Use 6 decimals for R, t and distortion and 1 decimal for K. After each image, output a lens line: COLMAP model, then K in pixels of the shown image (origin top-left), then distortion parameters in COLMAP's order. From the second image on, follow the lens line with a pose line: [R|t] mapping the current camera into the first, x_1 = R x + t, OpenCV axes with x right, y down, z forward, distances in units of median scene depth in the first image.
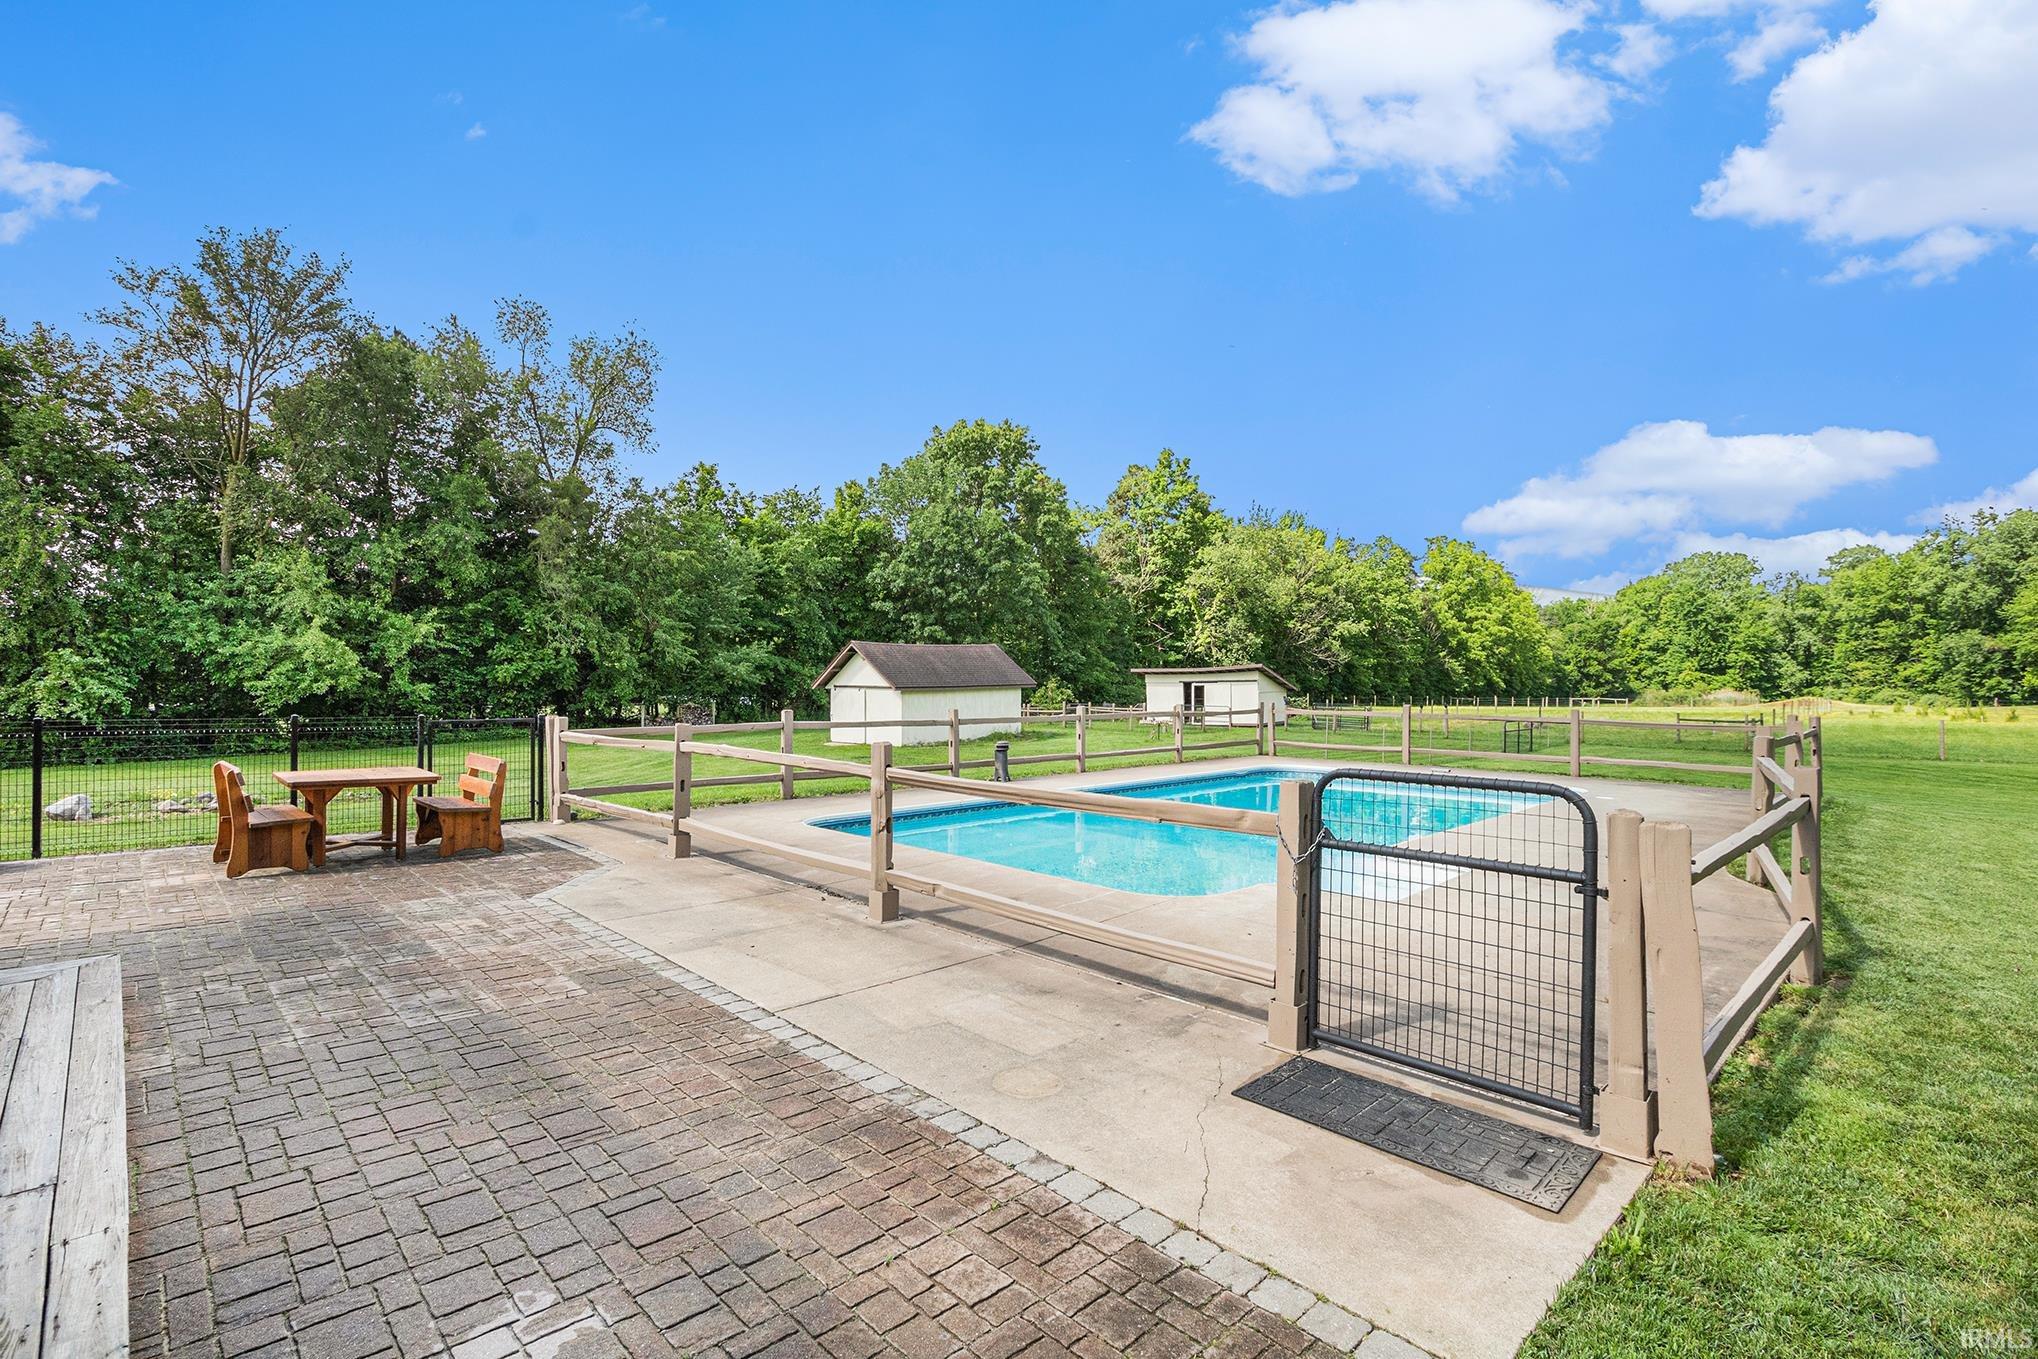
lens RADIAL K [[950.4, 0, 1006.5], [0, 950.4, 679.6], [0, 0, 1]] dist [-0.018545, 0.002133]
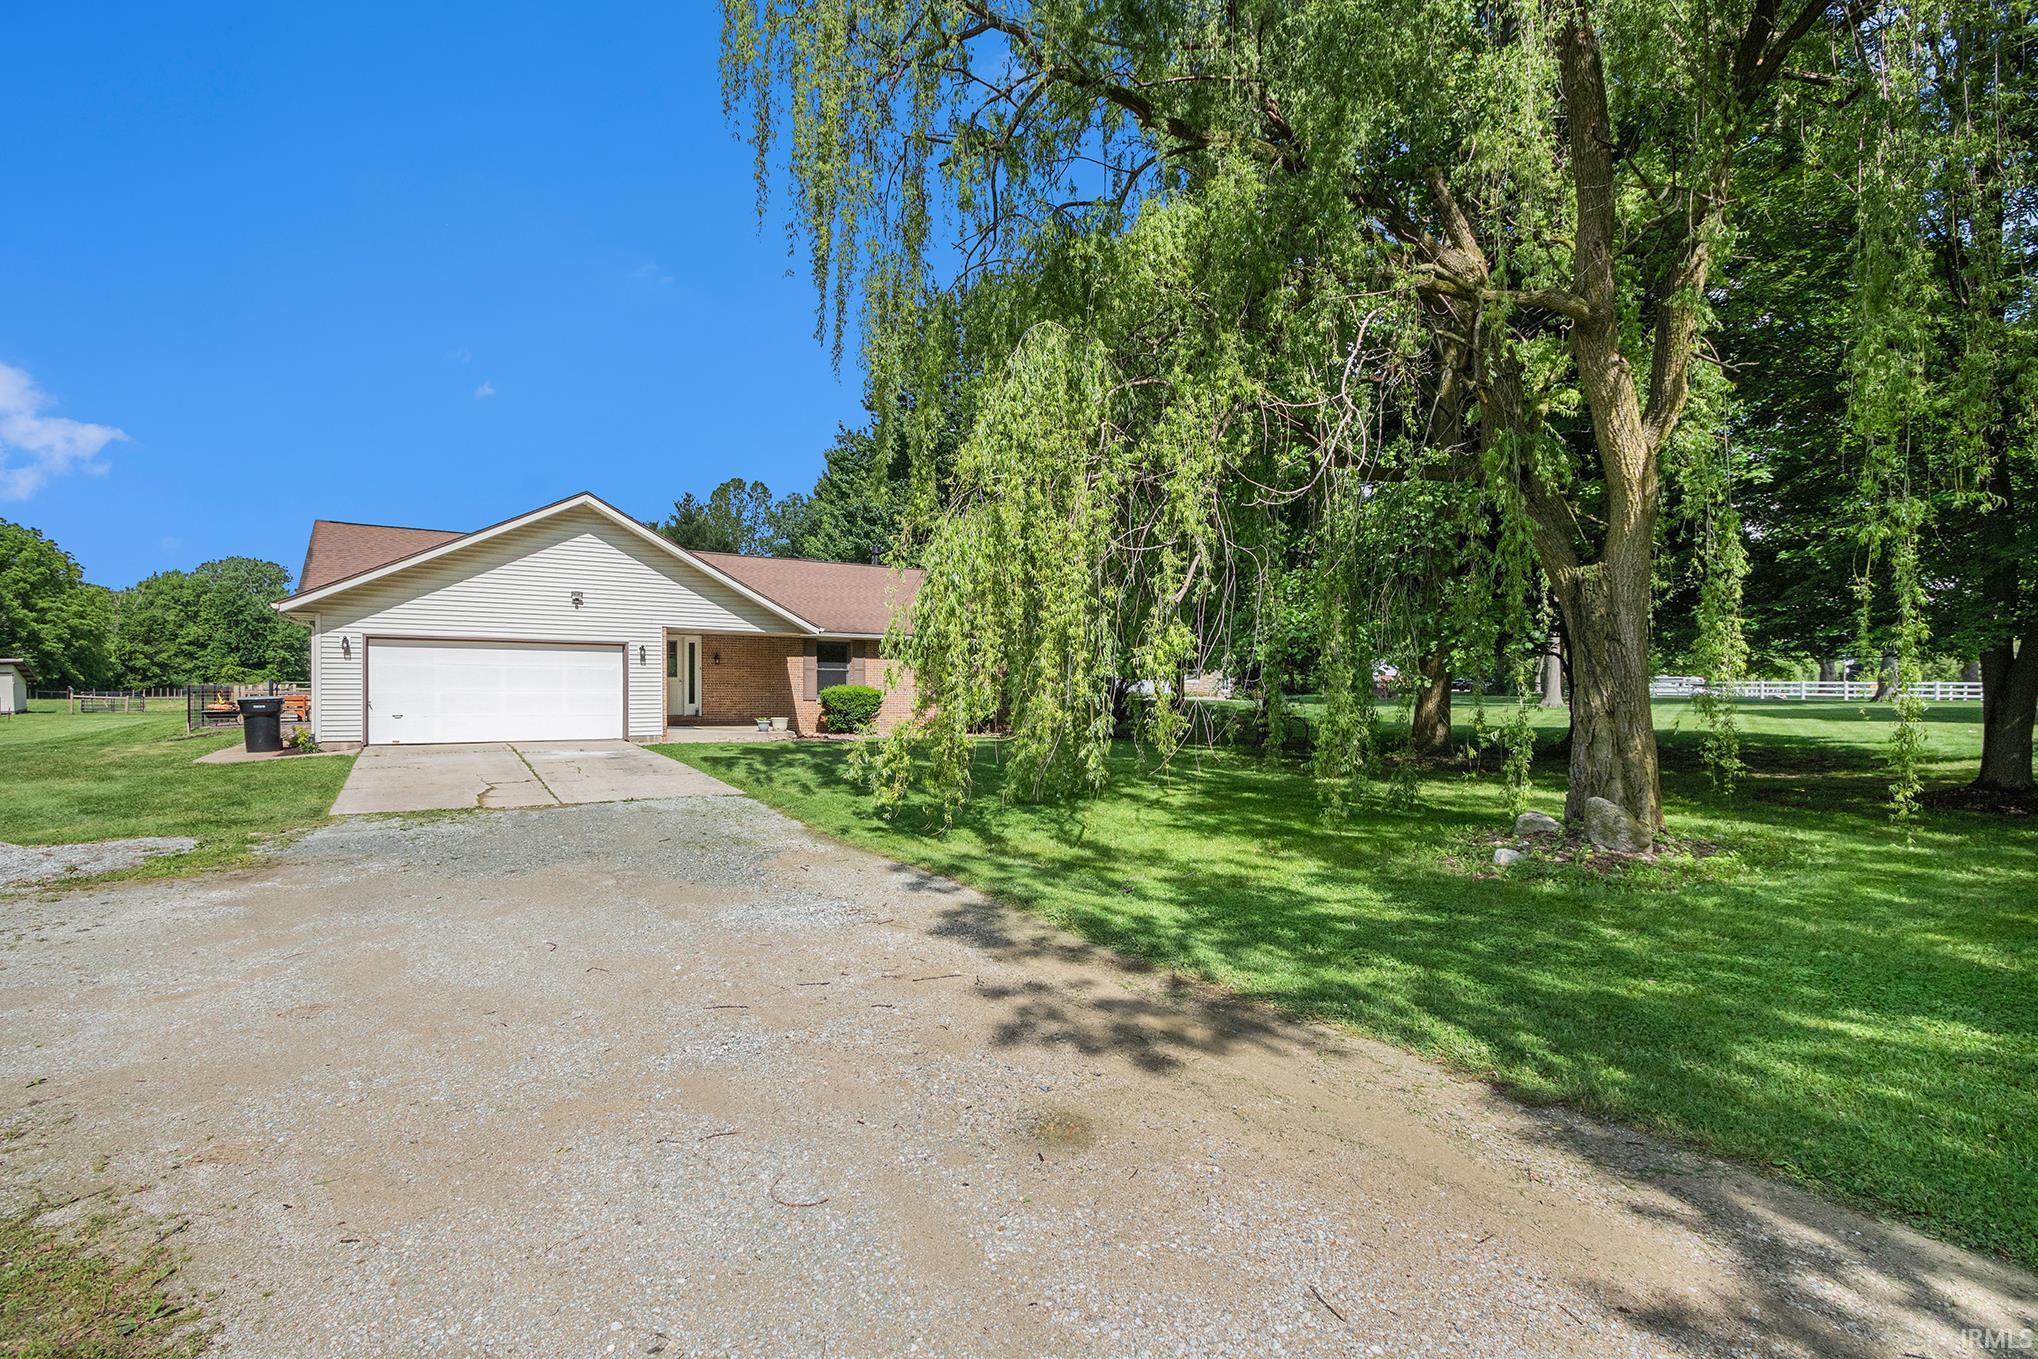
lens RADIAL K [[950.4, 0, 1018.8], [0, 950.4, 684.7], [0, 0, 1]] dist [-0.018545, 0.002133]
pose [[0.189663, -0.006686, 0.981827, -0.301284], [-0.005190, 0.999956, 0.007812, 0.000031], [-0.981836, -0.006577, 0.189620, -0.190938]]
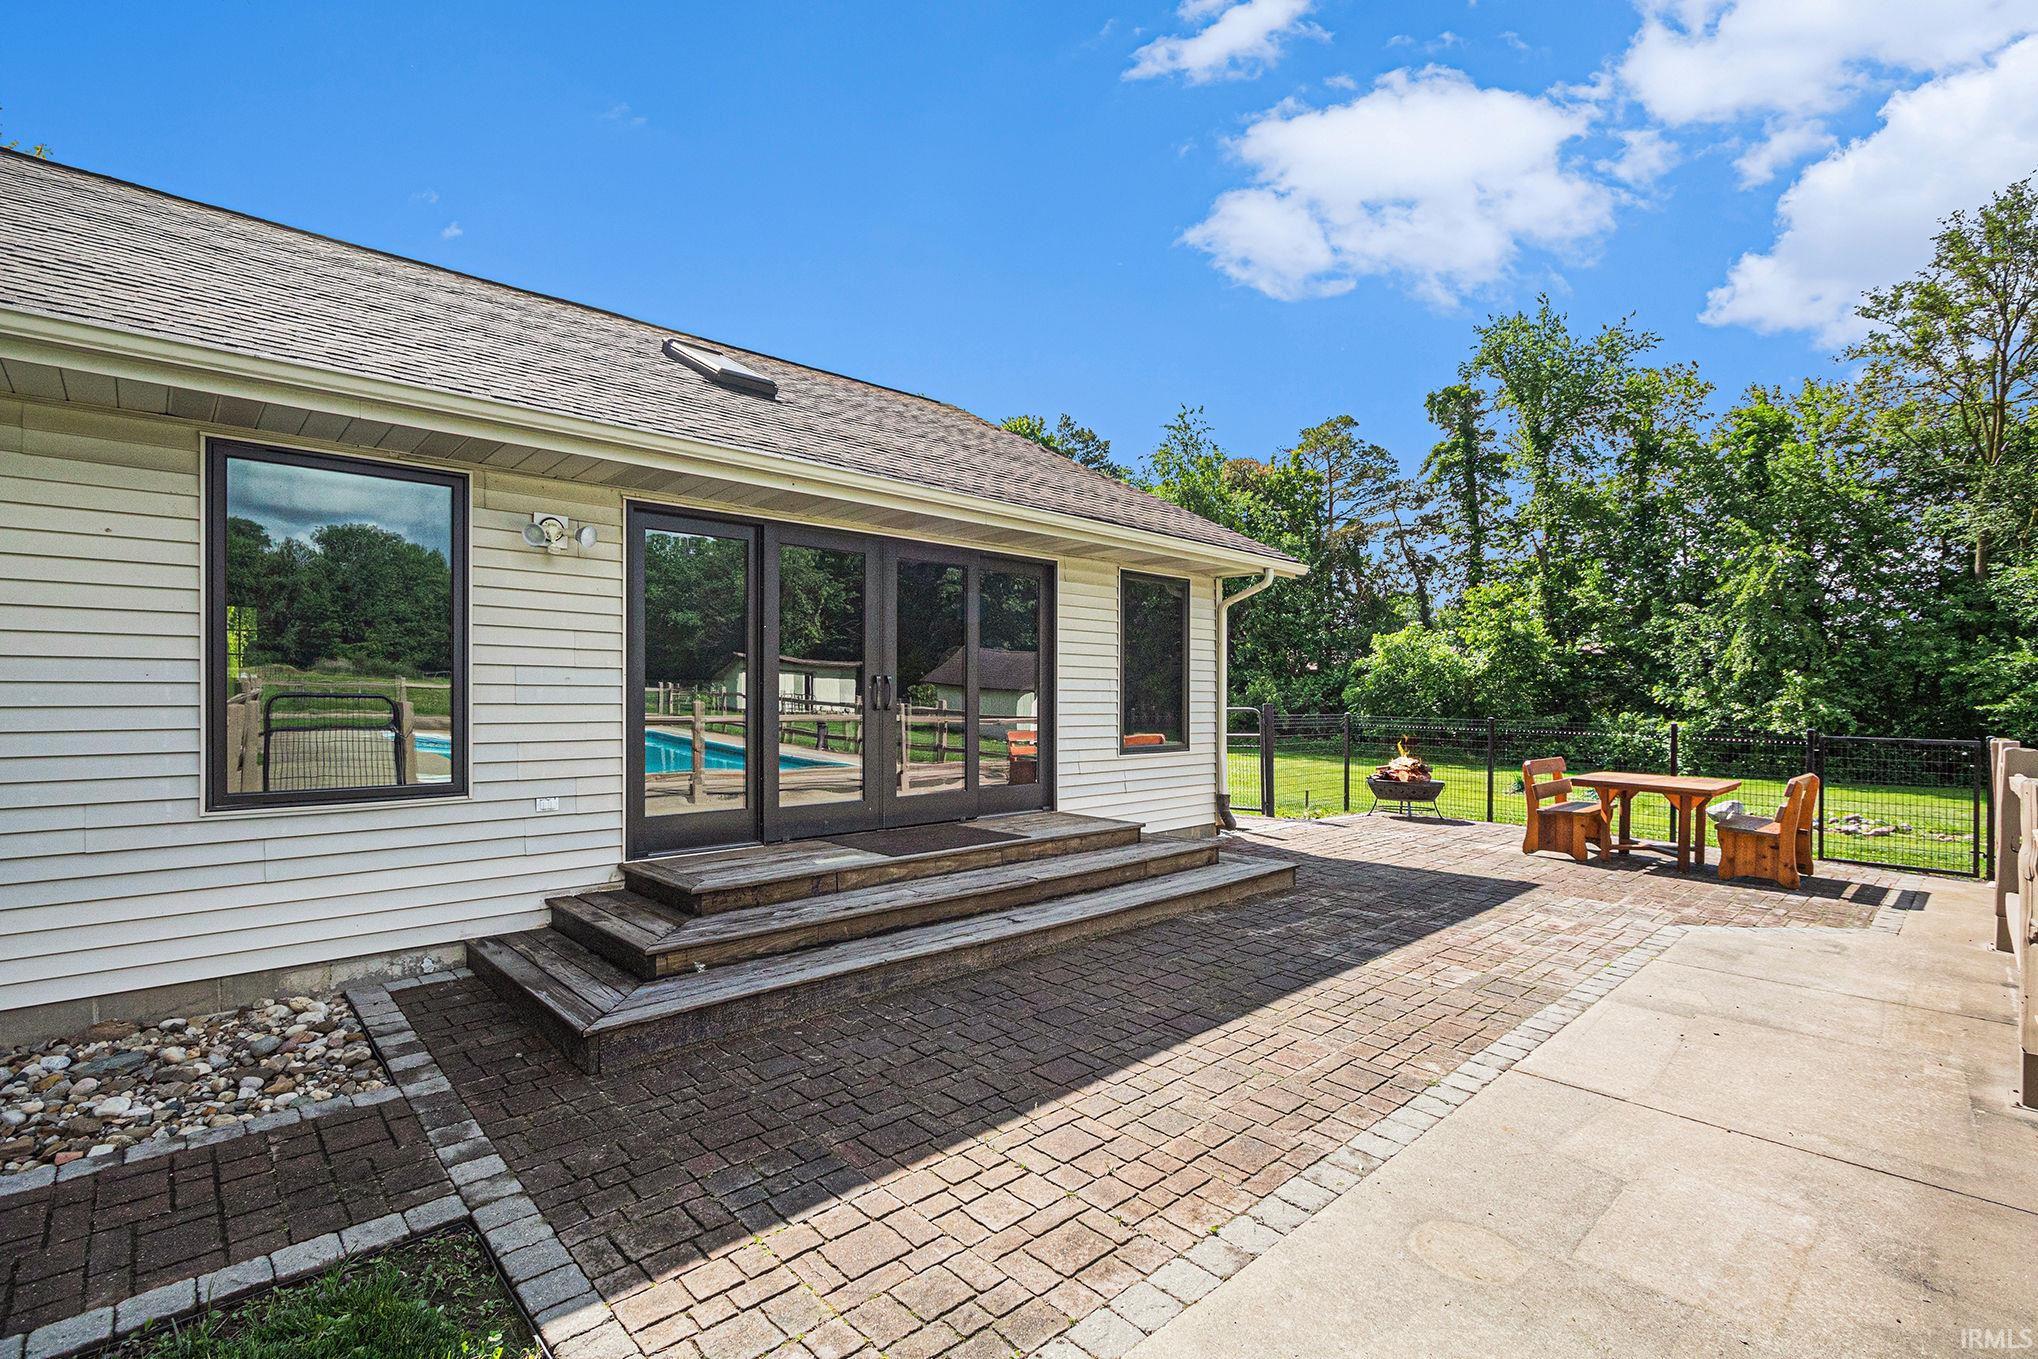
lens RADIAL K [[950.4, 0, 1014.5], [0, 950.4, 689.6], [0, 0, 1]] dist [-0.018545, 0.002133]
pose [[-0.014500, -0.007340, -0.999868, 0.390815], [-0.012089, 0.999901, -0.007165, 0.023191], [0.999822, 0.011983, -0.014587, 0.390891]]
